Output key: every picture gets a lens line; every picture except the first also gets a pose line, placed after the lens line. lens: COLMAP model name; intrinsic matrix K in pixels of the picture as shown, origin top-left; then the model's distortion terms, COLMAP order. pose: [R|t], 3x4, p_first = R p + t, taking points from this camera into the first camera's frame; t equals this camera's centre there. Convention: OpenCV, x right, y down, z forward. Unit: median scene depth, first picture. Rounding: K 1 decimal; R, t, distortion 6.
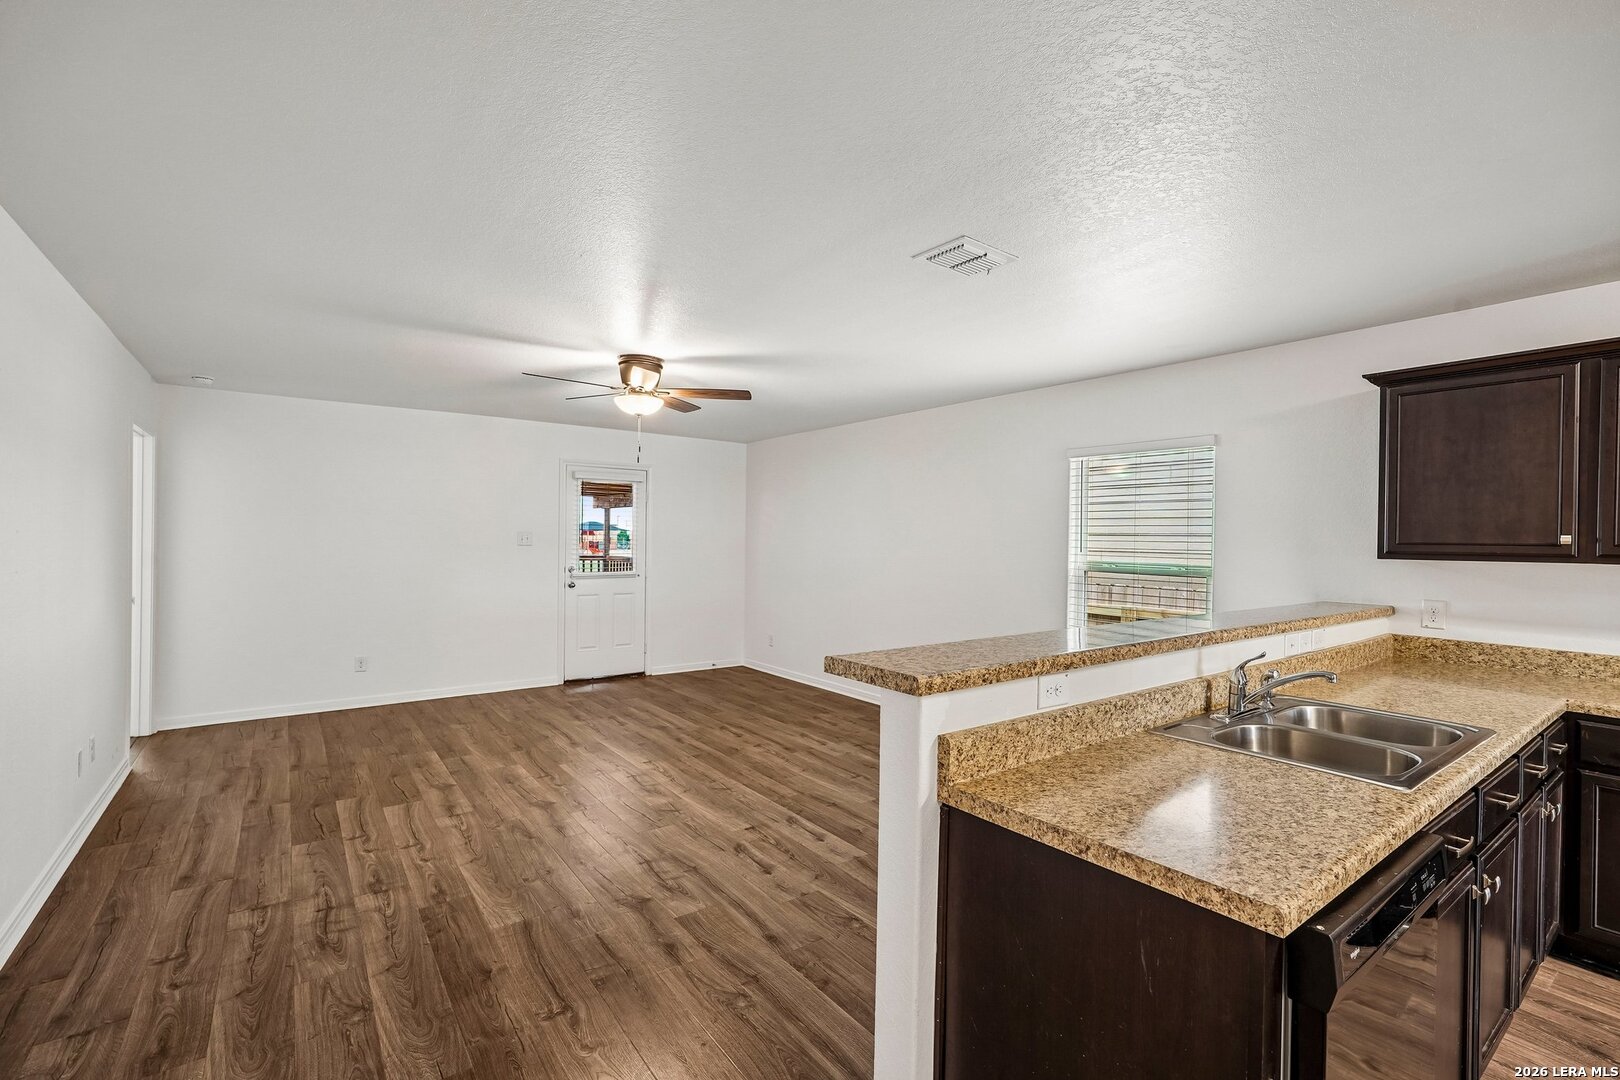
lens RADIAL K [[713.1, 0, 804.0], [0, 713.1, 541.5], [0, 0, 1]] dist [-0.016076, 0.008832]
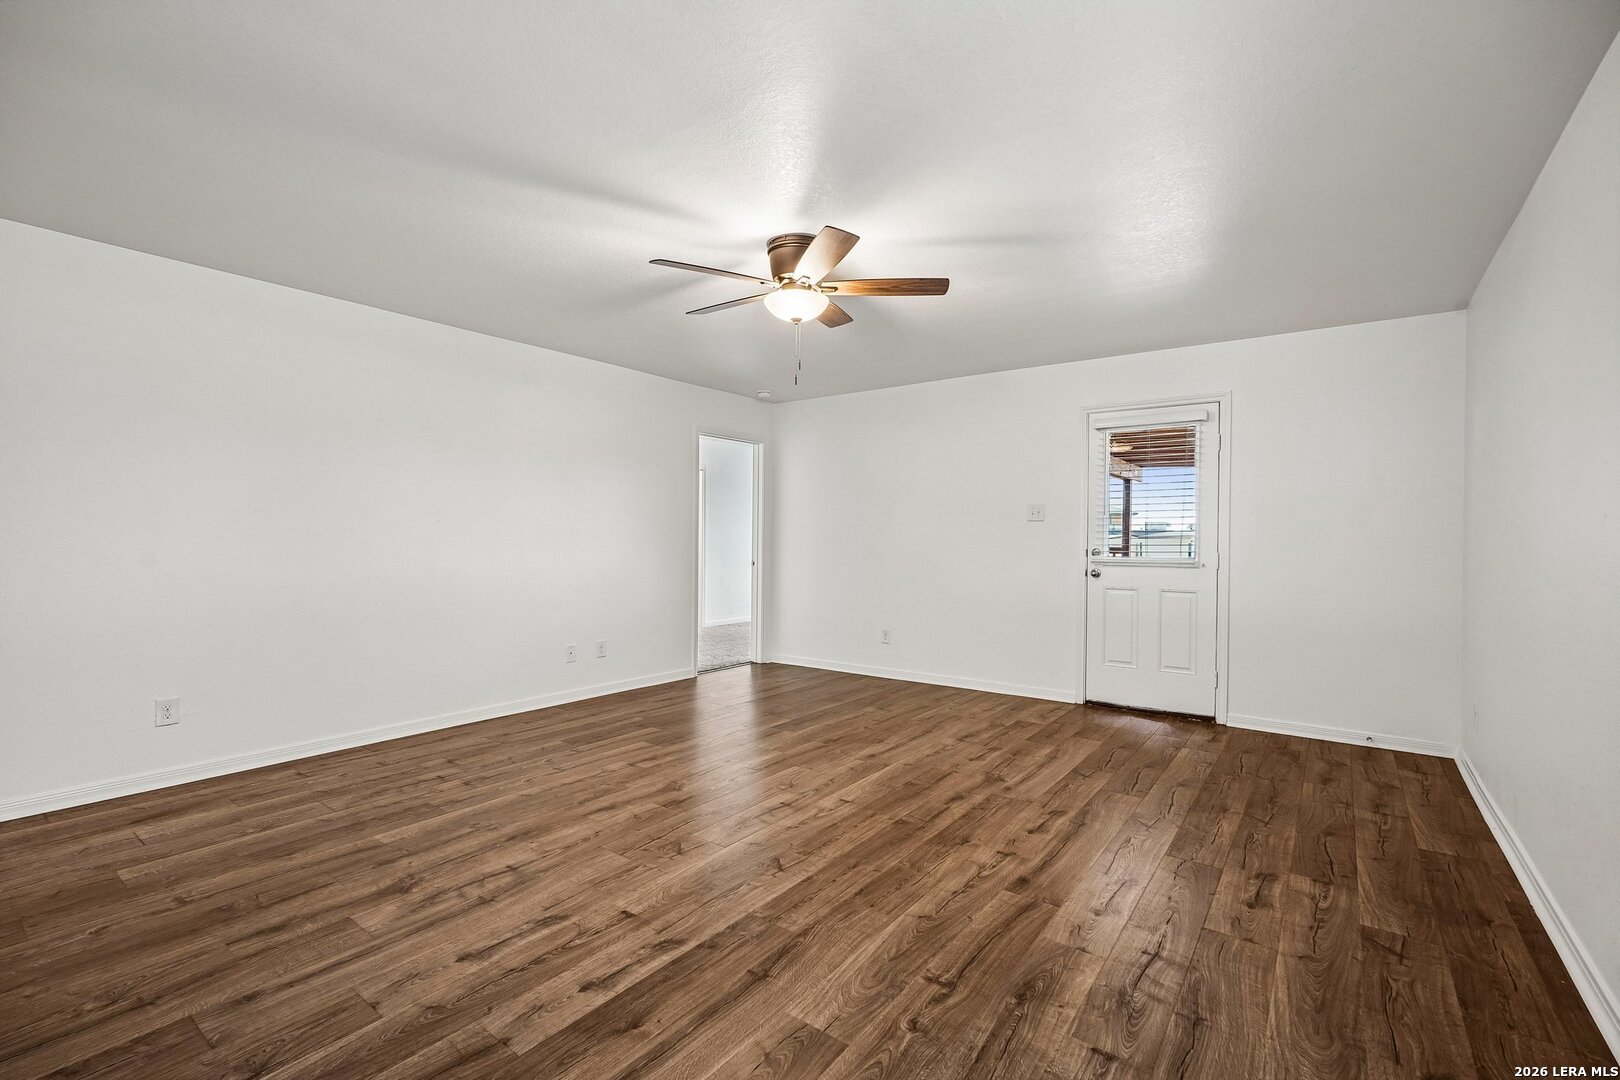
lens RADIAL K [[713.1, 0, 804.0], [0, 713.1, 541.5], [0, 0, 1]] dist [-0.016076, 0.008832]
pose [[0.286703, -0.007093, -0.957993, 0.599999], [-0.008362, 0.999916, -0.009906, 0.075286], [0.957983, 0.010850, 0.286620, 0.994152]]
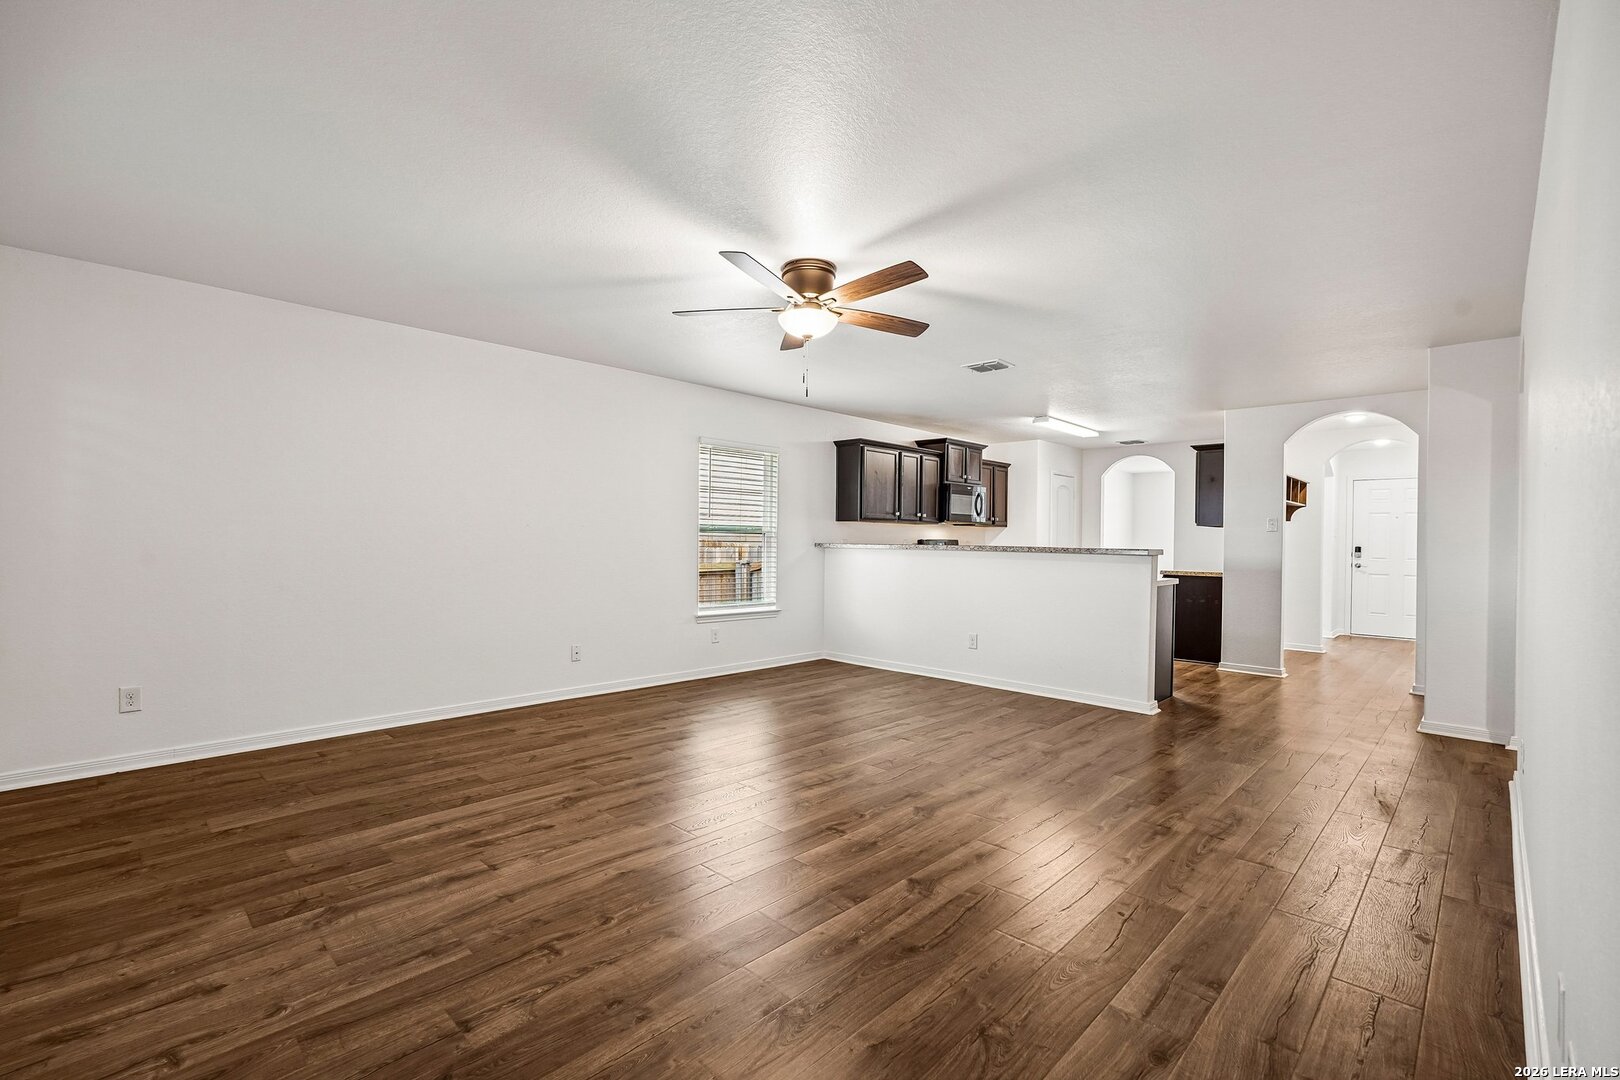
lens RADIAL K [[712.9, 0, 804.1], [0, 712.9, 542.1], [0, 0, 1]] dist [-0.018128, 0.010220]
pose [[-0.162792, -0.020194, 0.986454, -1.278474], [-0.011644, 0.999760, 0.018545, 0.047218], [-0.986592, -0.008467, -0.162988, 1.413370]]
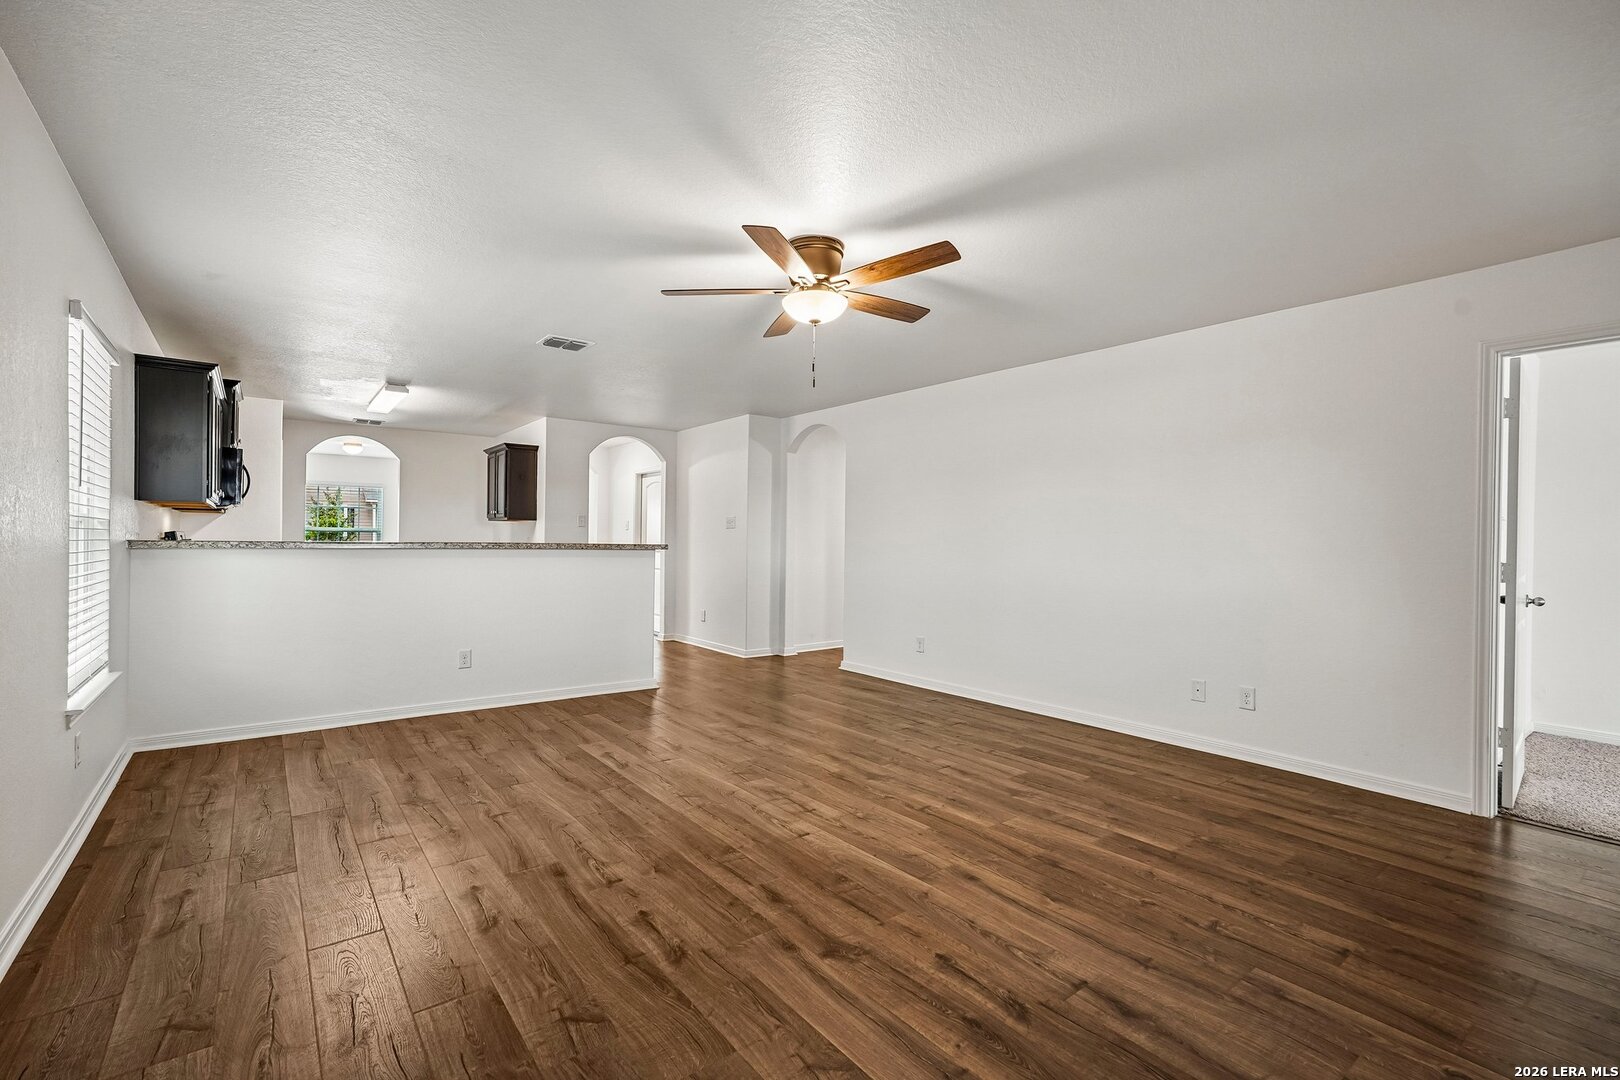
lens RADIAL K [[713.1, 0, 804.0], [0, 713.1, 541.5], [0, 0, 1]] dist [-0.016076, 0.008832]
pose [[-0.999287, -0.028021, -0.025306, -0.259791], [-0.028147, 0.999593, 0.004647, 0.056474], [0.025166, 0.005356, -0.999669, 2.164246]]
